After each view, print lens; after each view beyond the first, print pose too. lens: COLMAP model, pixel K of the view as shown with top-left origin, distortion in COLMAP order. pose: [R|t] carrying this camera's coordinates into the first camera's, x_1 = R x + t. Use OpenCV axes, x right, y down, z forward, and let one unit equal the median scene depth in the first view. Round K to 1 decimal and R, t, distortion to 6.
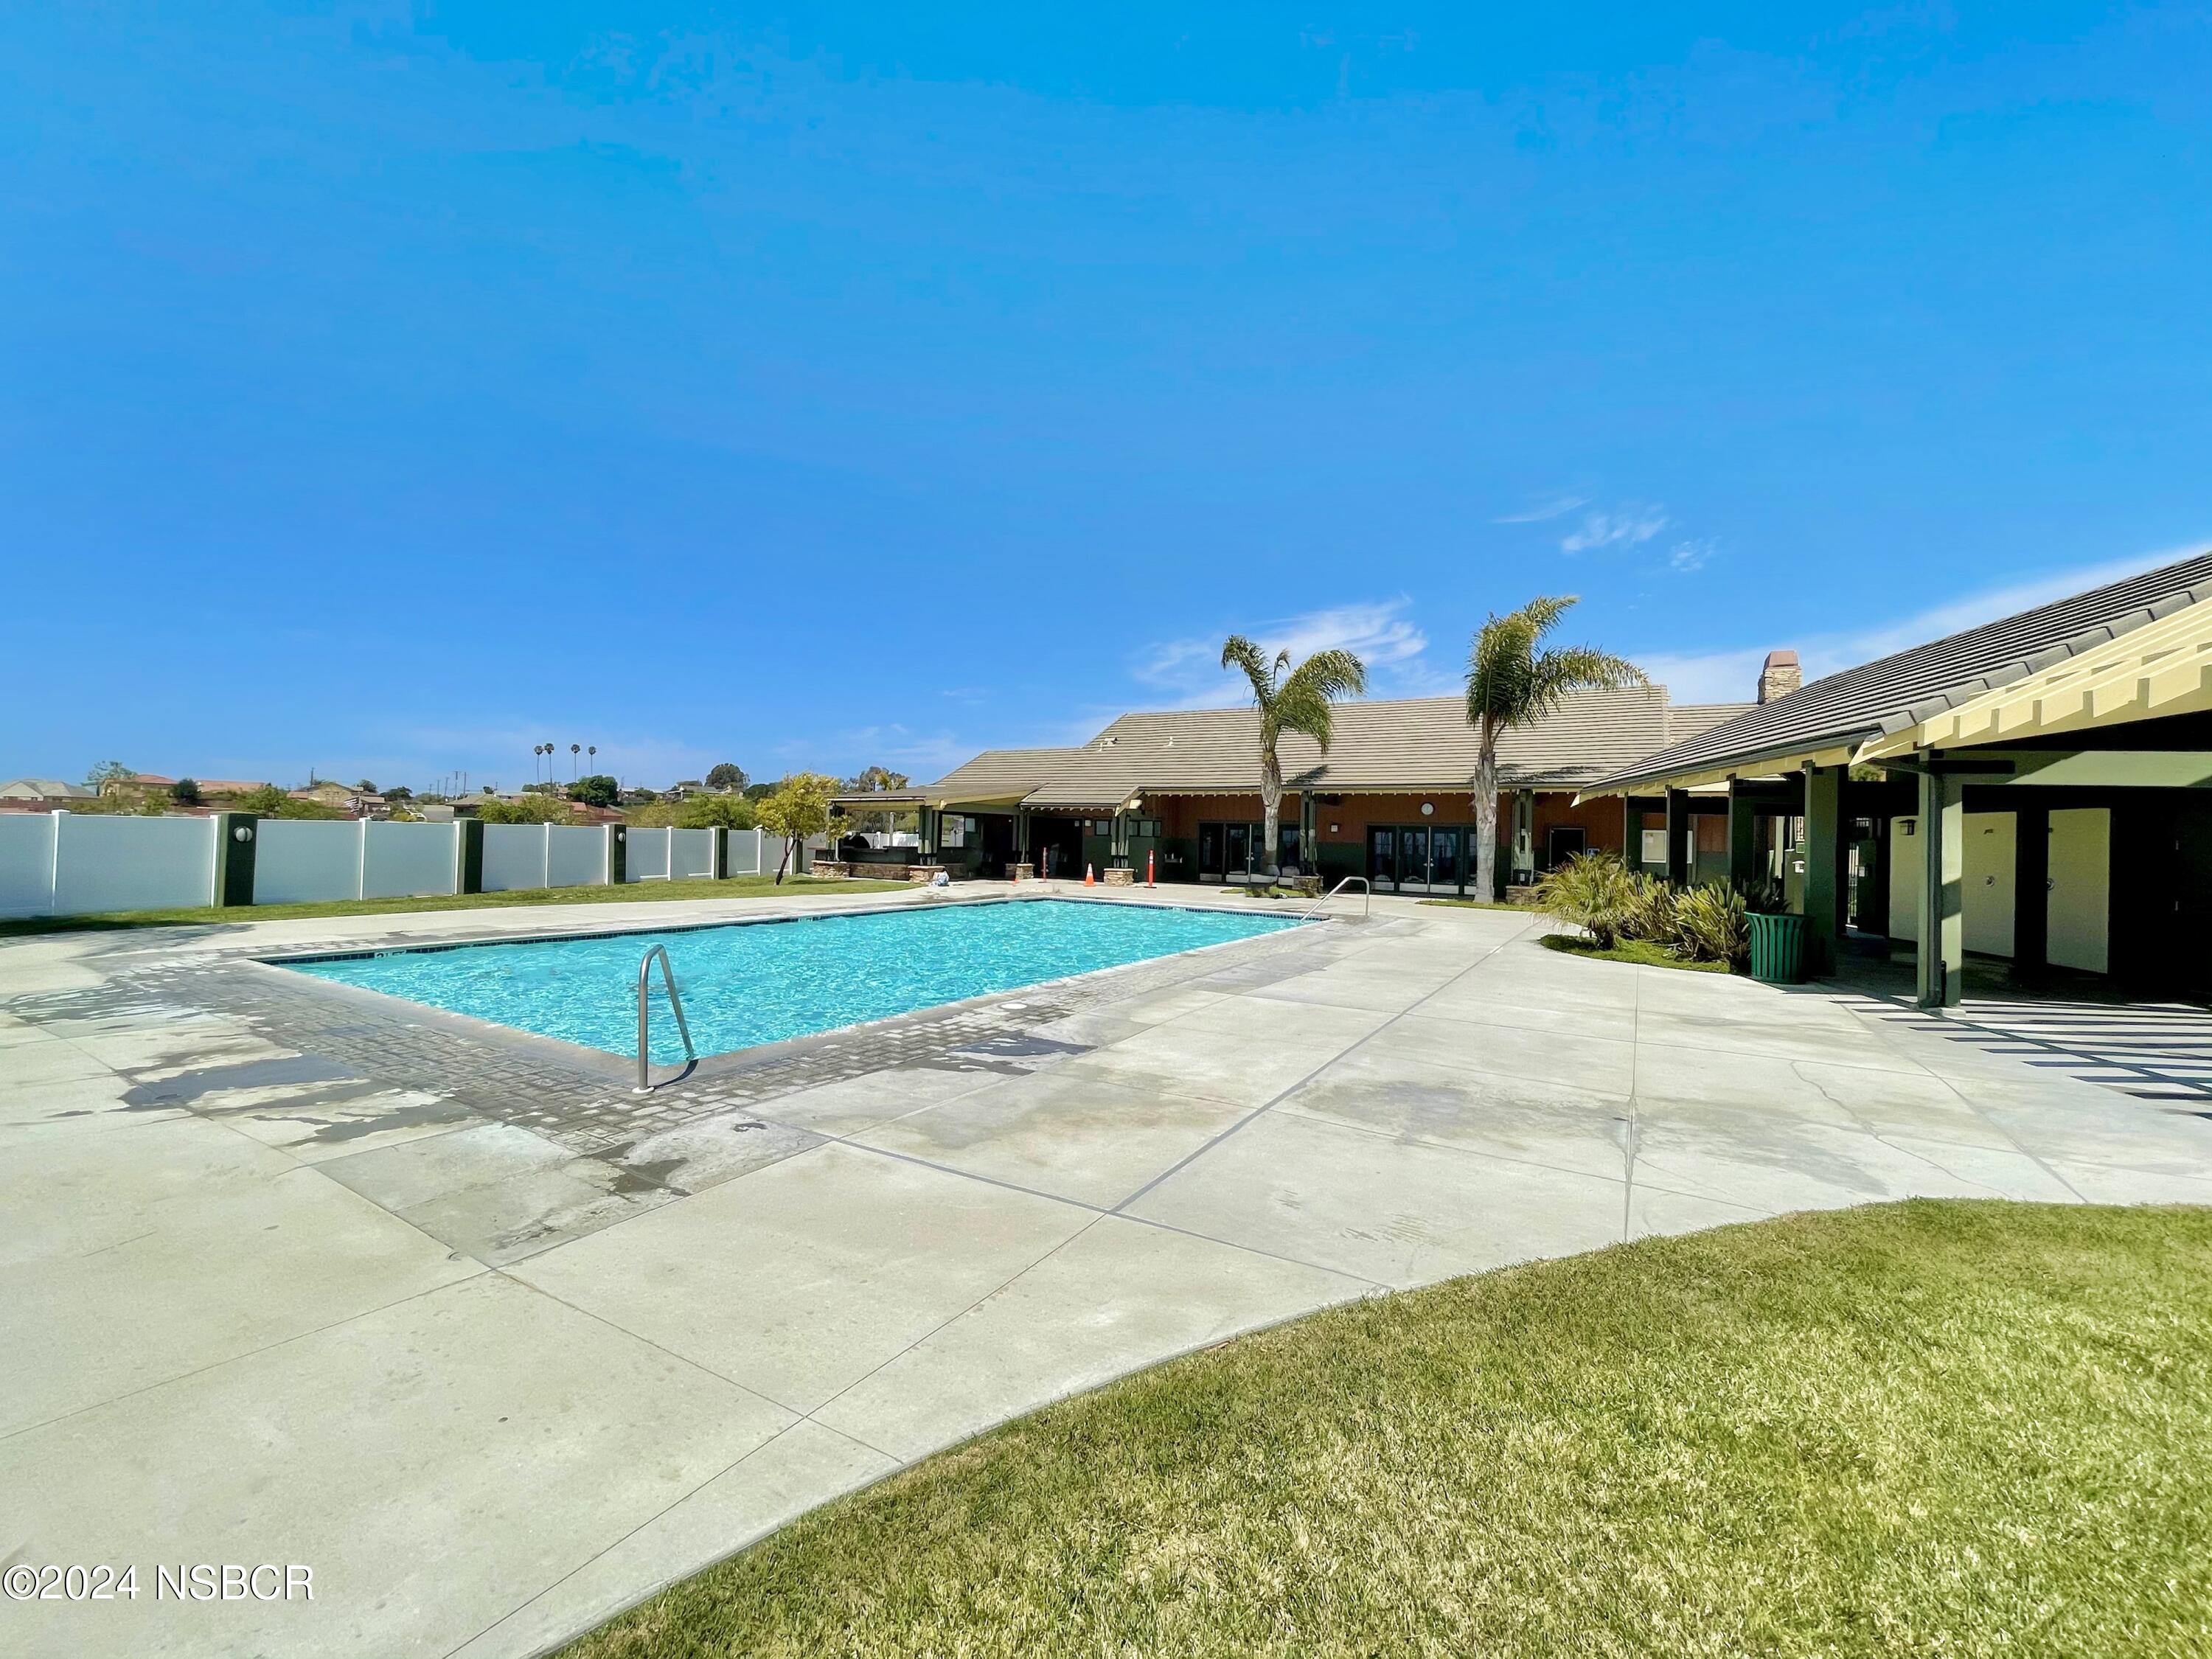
lens RADIAL K [[891.4, 0, 1096.5], [0, 891.4, 826.1], [0, 0, 1]] dist [-0.012266, 0.000022]
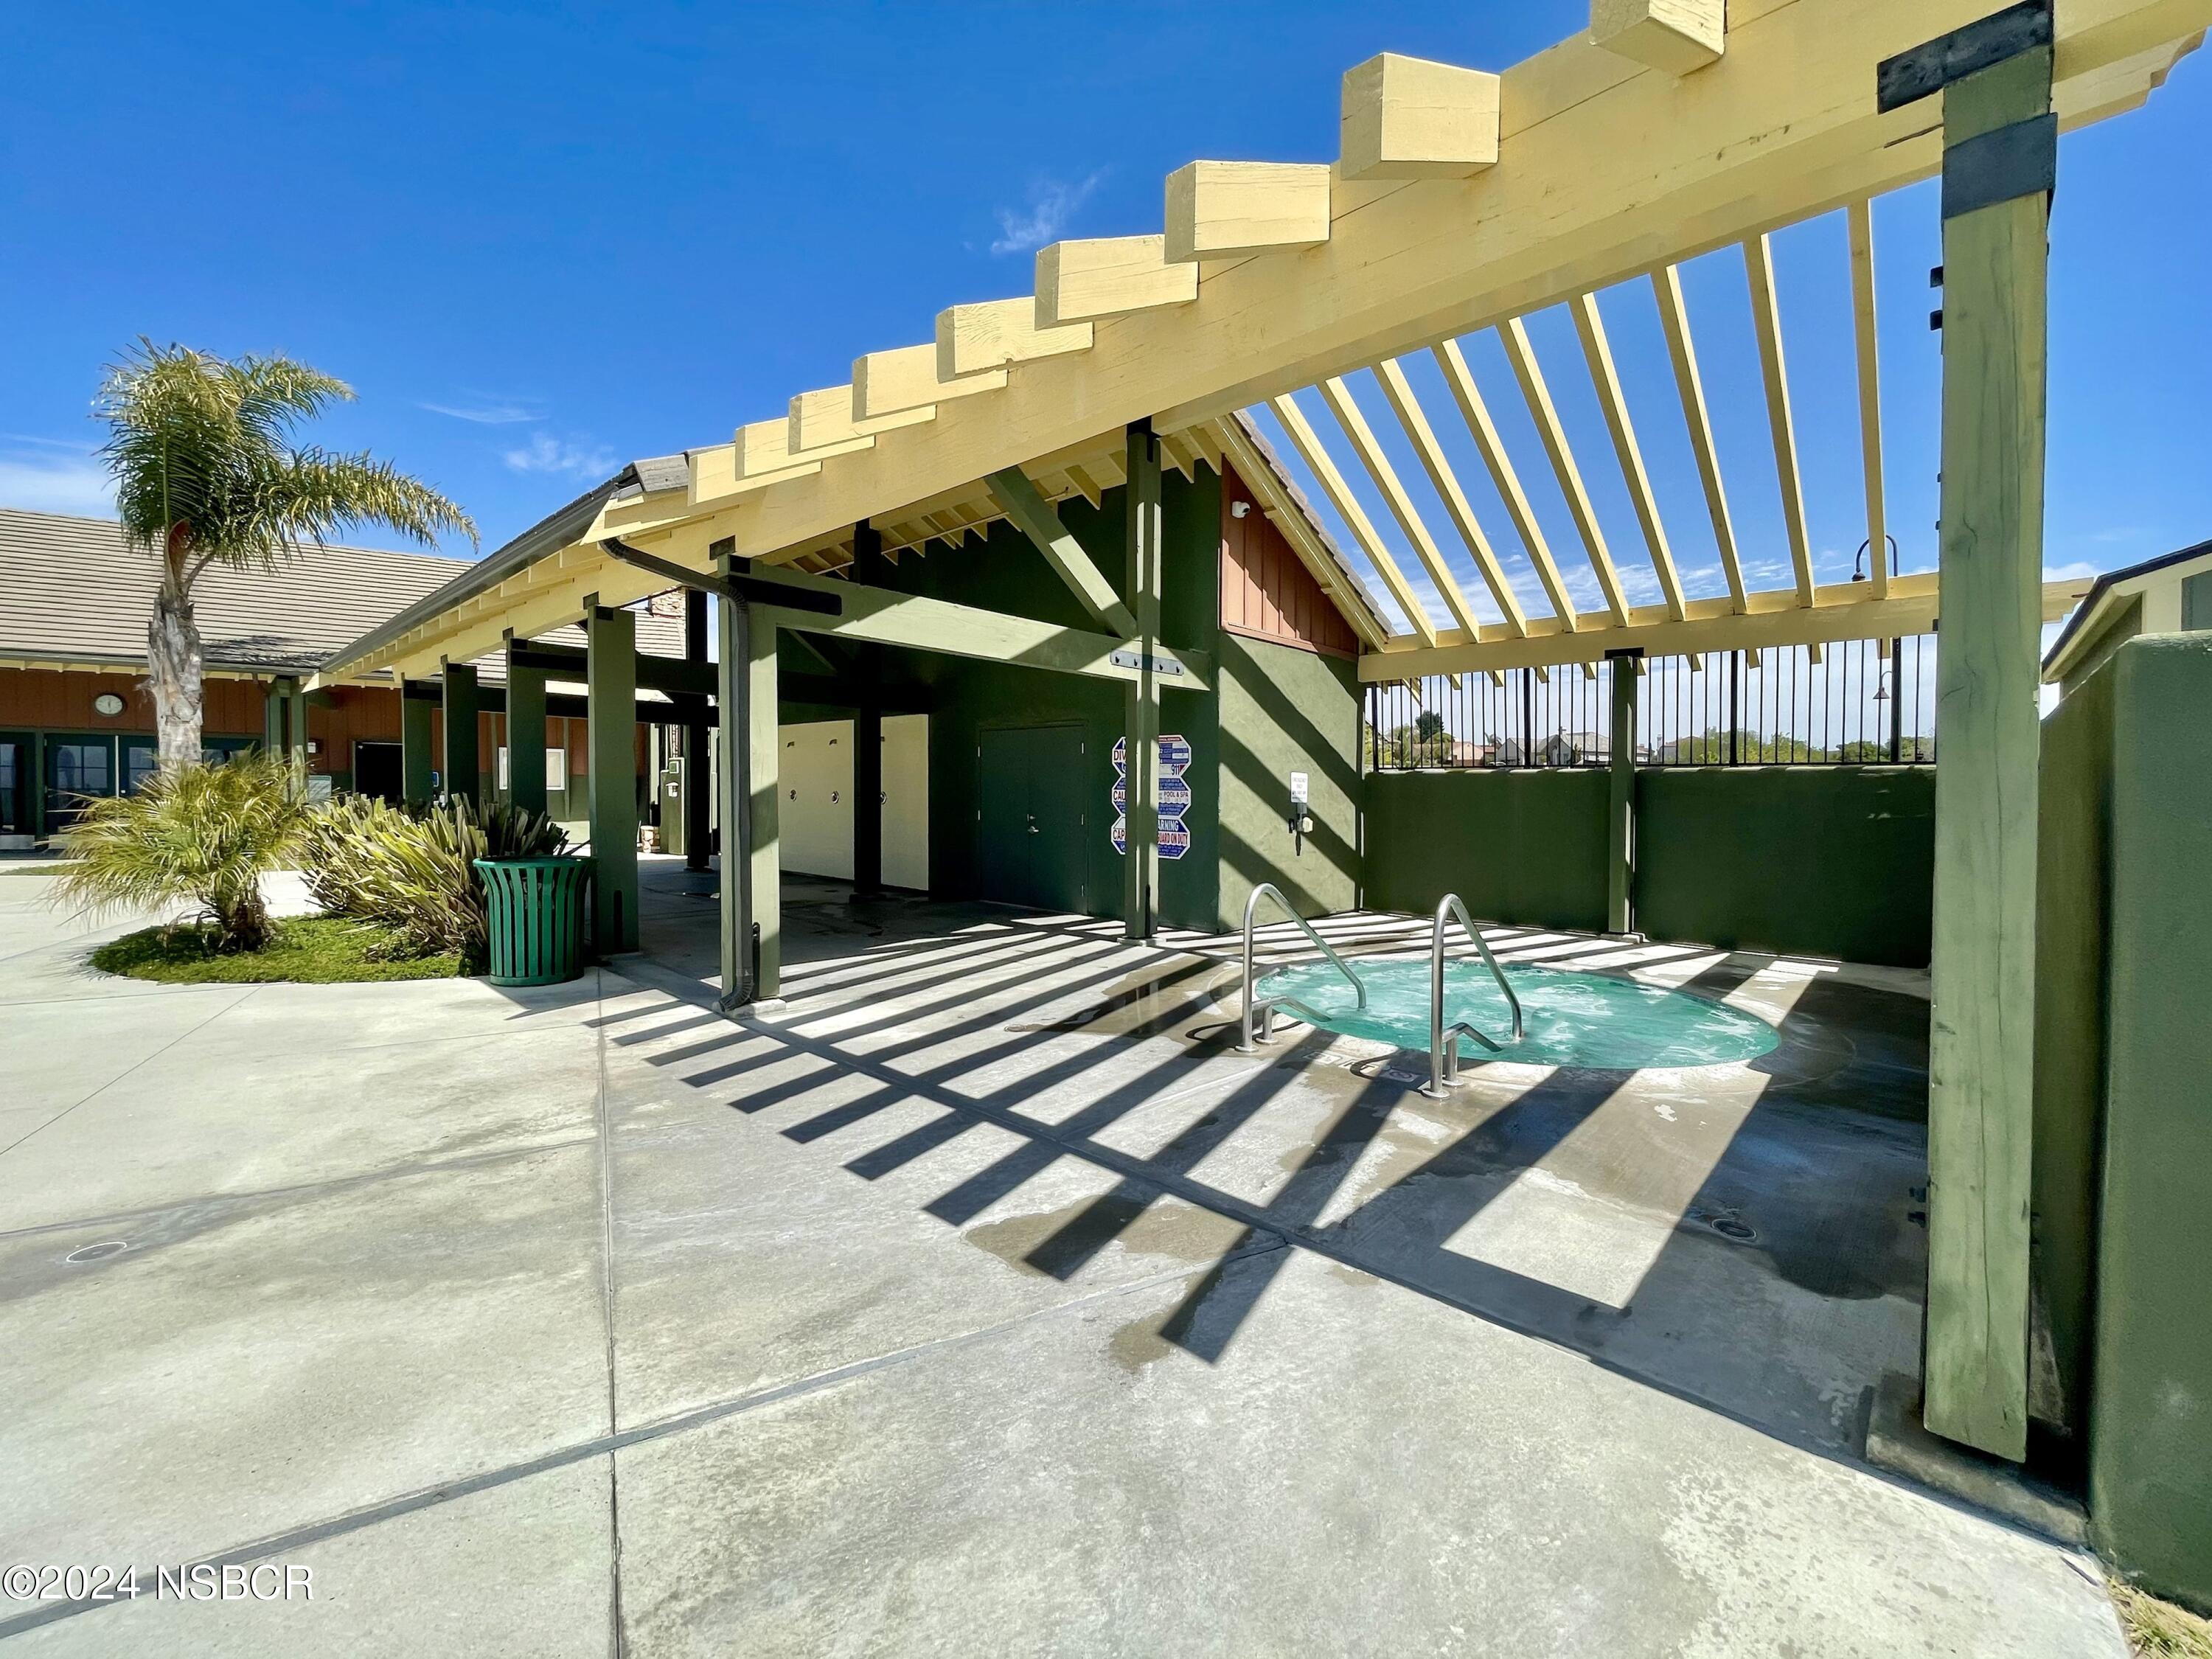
lens RADIAL K [[891.4, 0, 1096.5], [0, 891.4, 826.1], [0, 0, 1]] dist [-0.012266, 0.000022]
pose [[0.487491, -0.054372, 0.871433, 0.442915], [-0.008388, 0.997722, 0.066944, 0.036796], [-0.873088, -0.039944, 0.485924, 0.408515]]
